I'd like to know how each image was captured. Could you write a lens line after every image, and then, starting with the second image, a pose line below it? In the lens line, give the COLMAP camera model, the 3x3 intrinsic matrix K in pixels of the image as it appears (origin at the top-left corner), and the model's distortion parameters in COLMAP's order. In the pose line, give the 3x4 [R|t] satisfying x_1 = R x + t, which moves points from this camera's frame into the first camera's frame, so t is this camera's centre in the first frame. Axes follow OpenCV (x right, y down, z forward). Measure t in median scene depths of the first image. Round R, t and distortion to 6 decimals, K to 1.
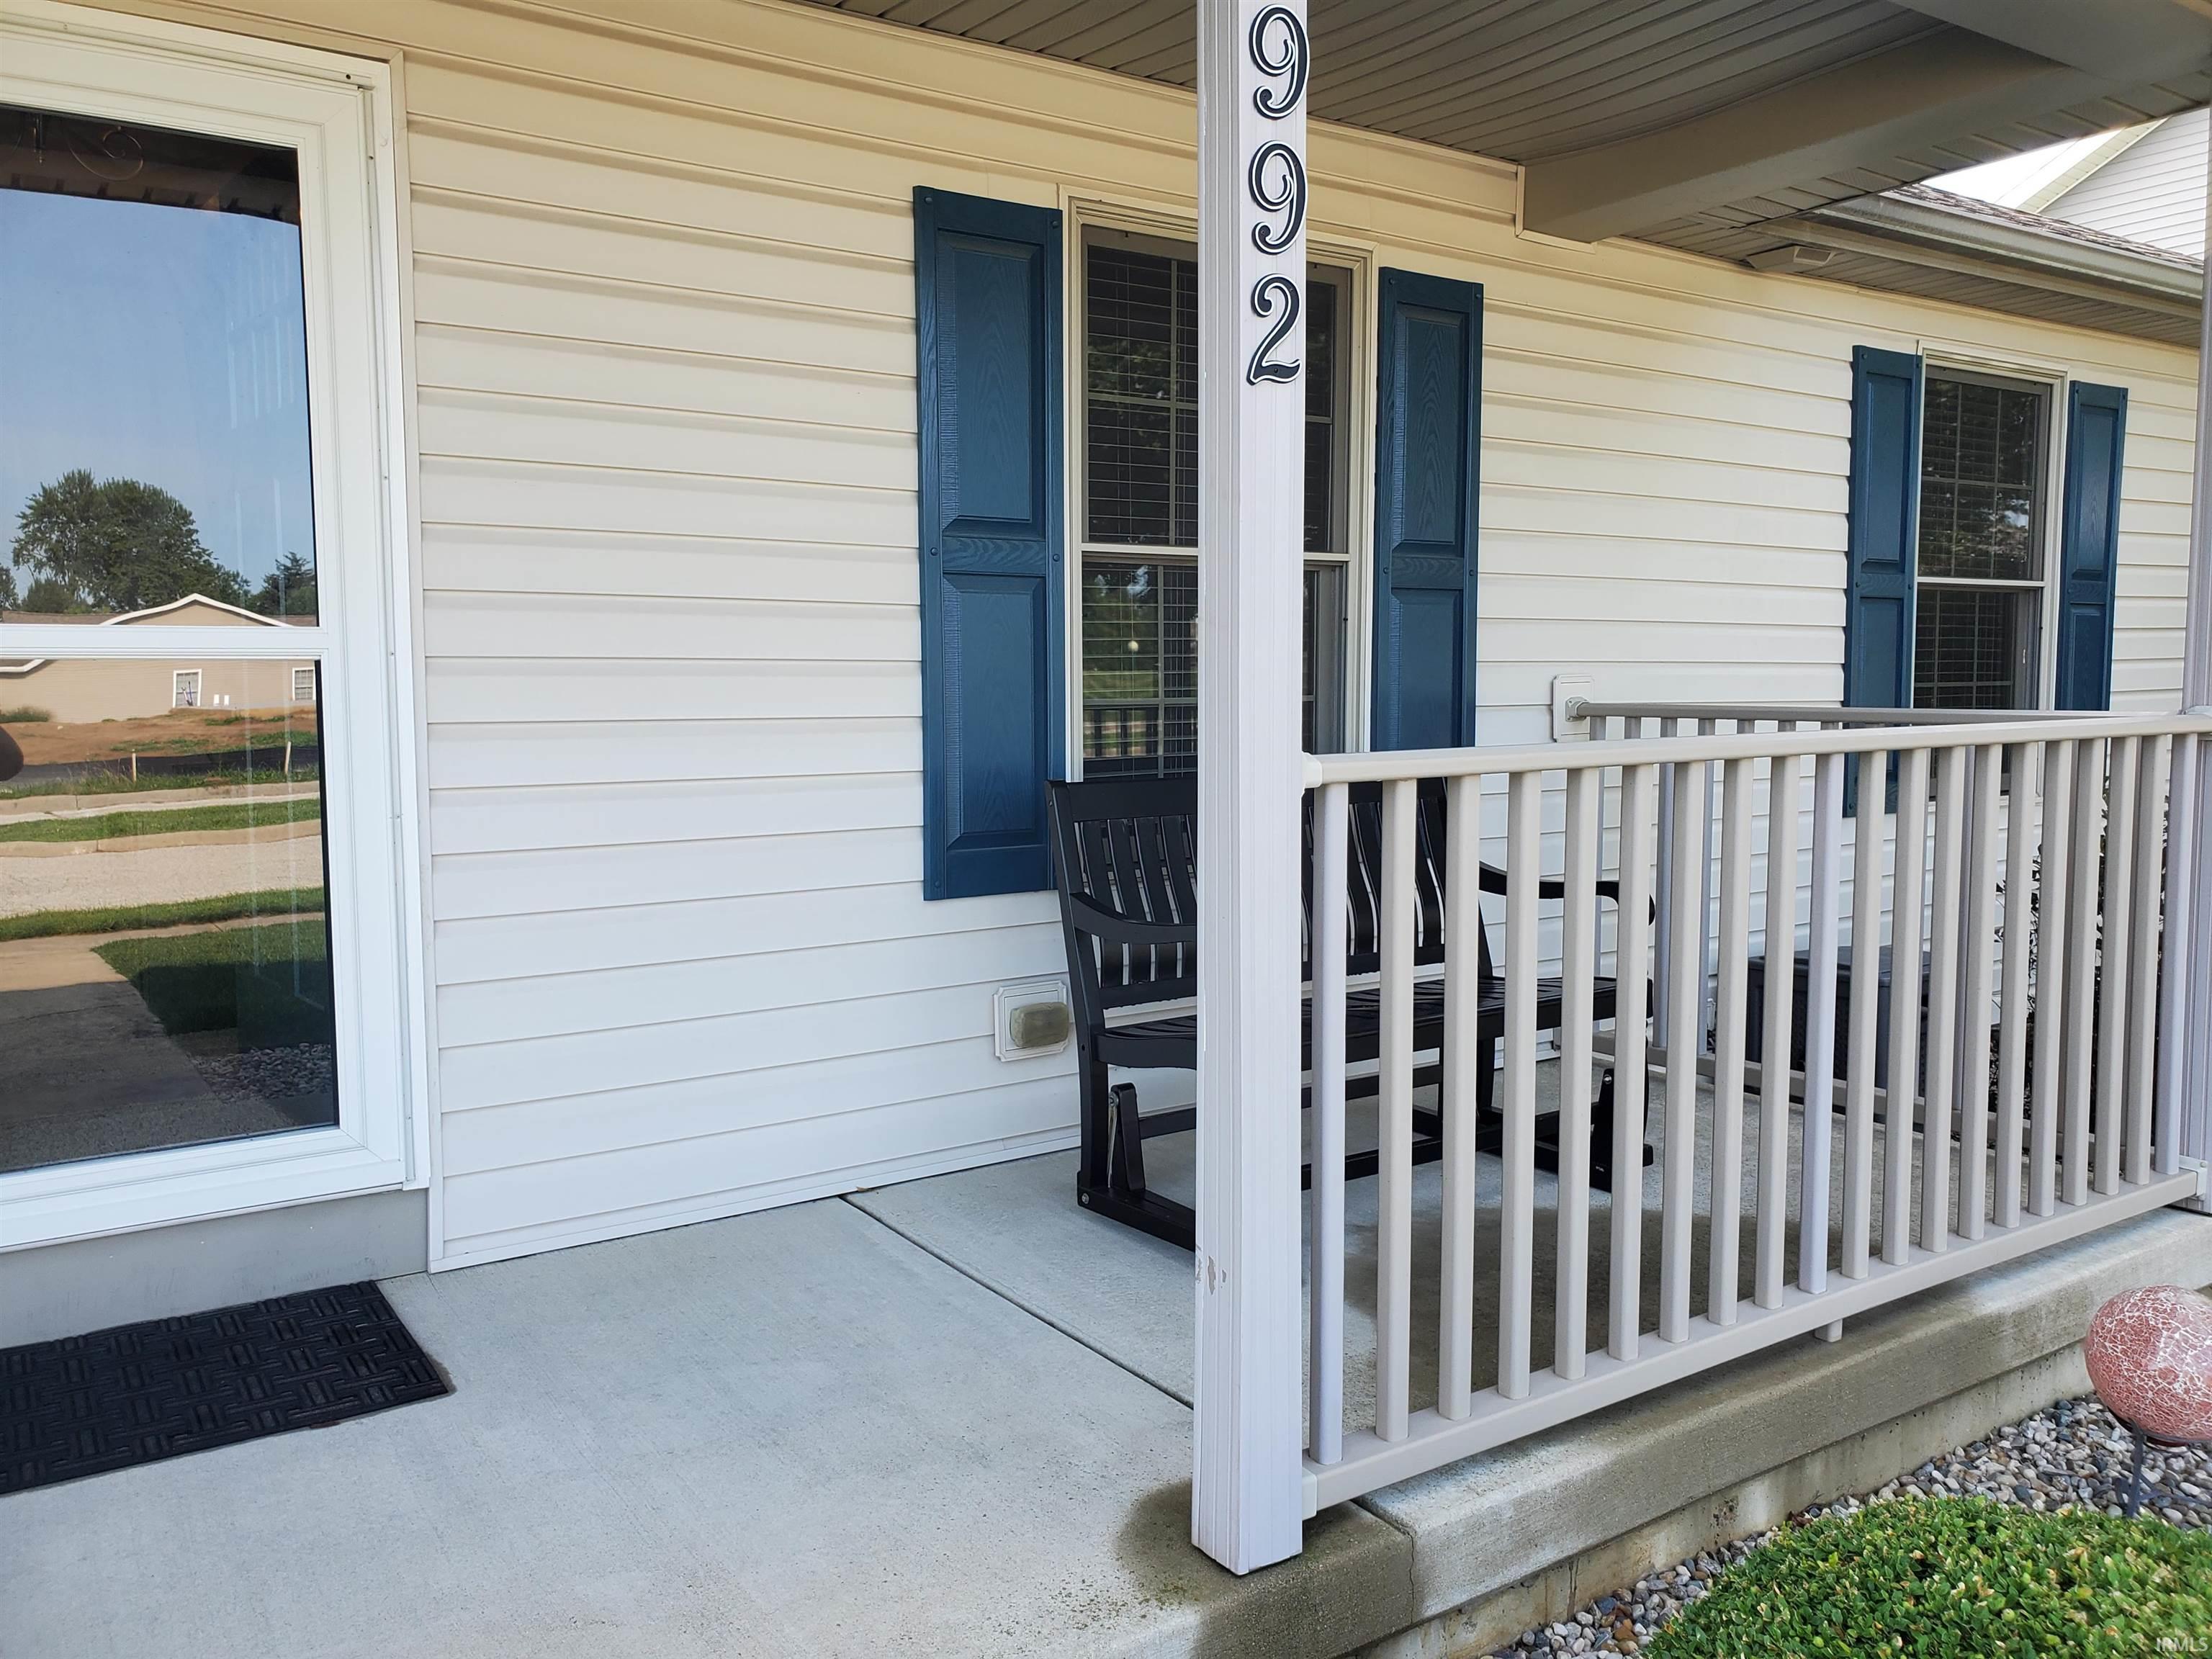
lens RADIAL K [[1784.1, 0, 1106.0], [0, 1784.1, 829.5], [0, 0, 1]] dist [0.053297, 0.000563]
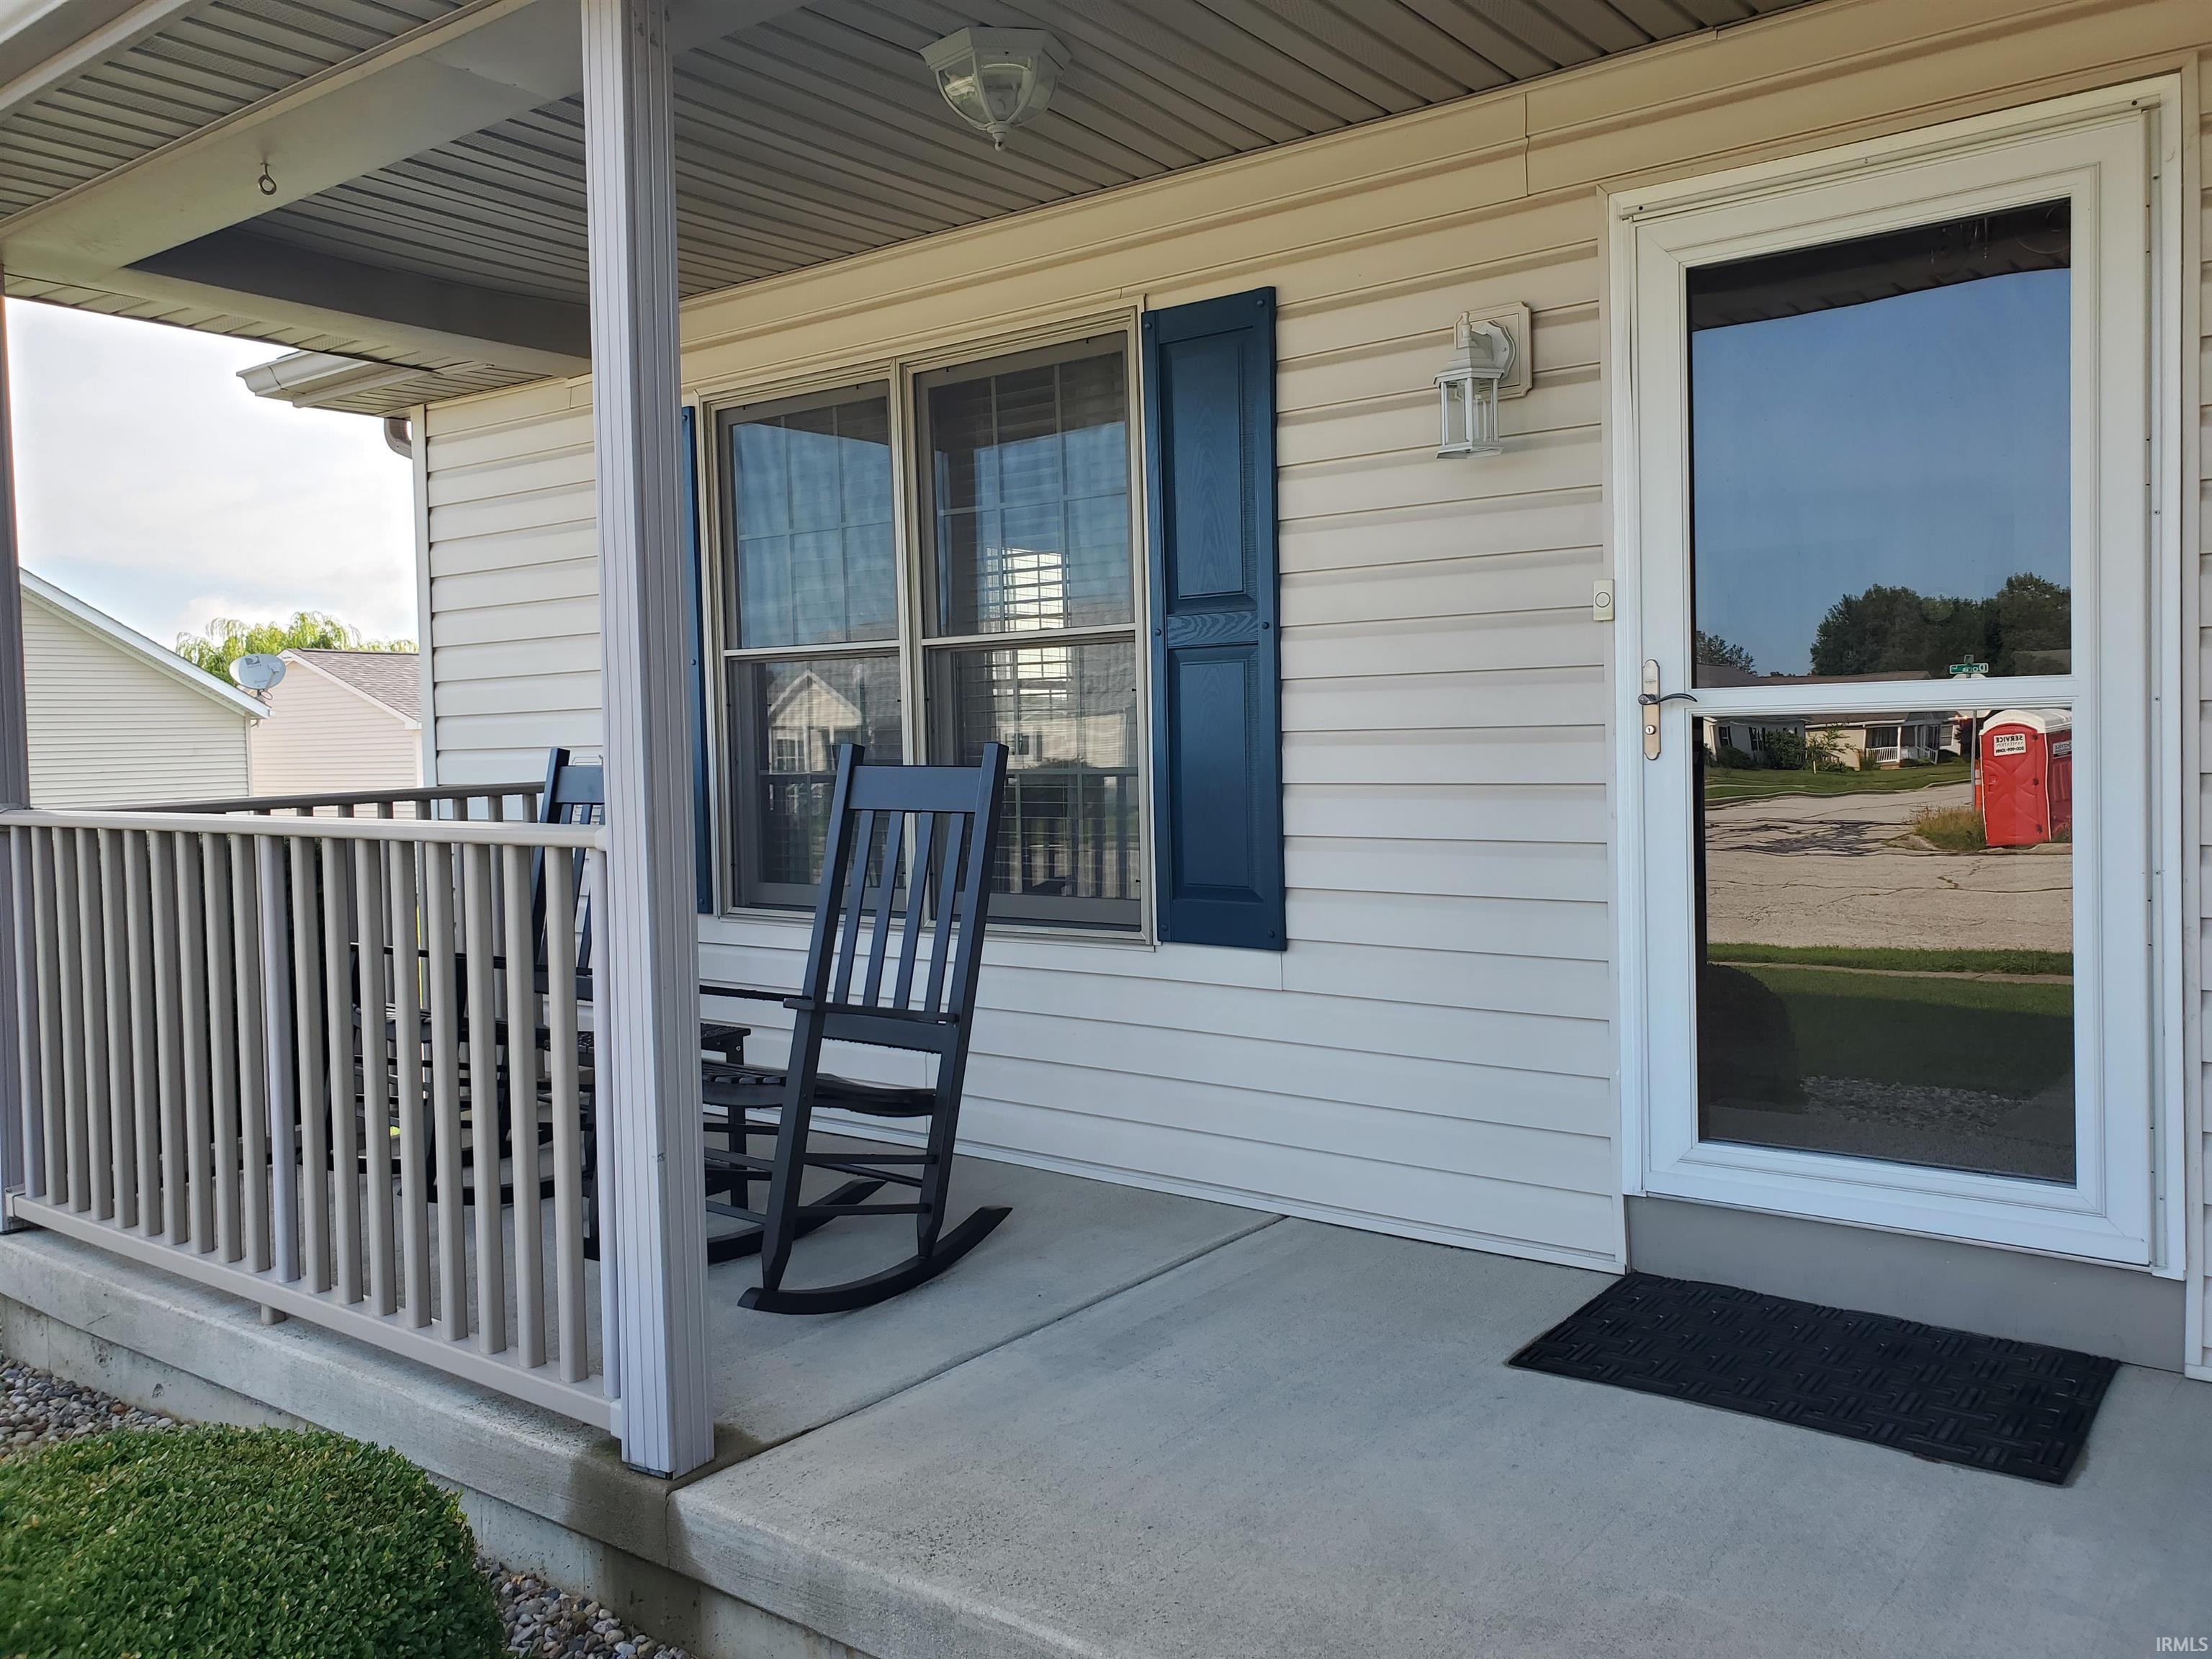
lens RADIAL K [[1749.0, 0, 1106.0], [0, 1749.0, 829.5], [0, 0, 1]] dist [-0.005790, -0.002782]
pose [[0.280361, 0.045187, -0.958830, 0.338613], [-0.062454, 0.997634, 0.028754, -0.022878], [0.957861, 0.051821, 0.282519, 0.240462]]
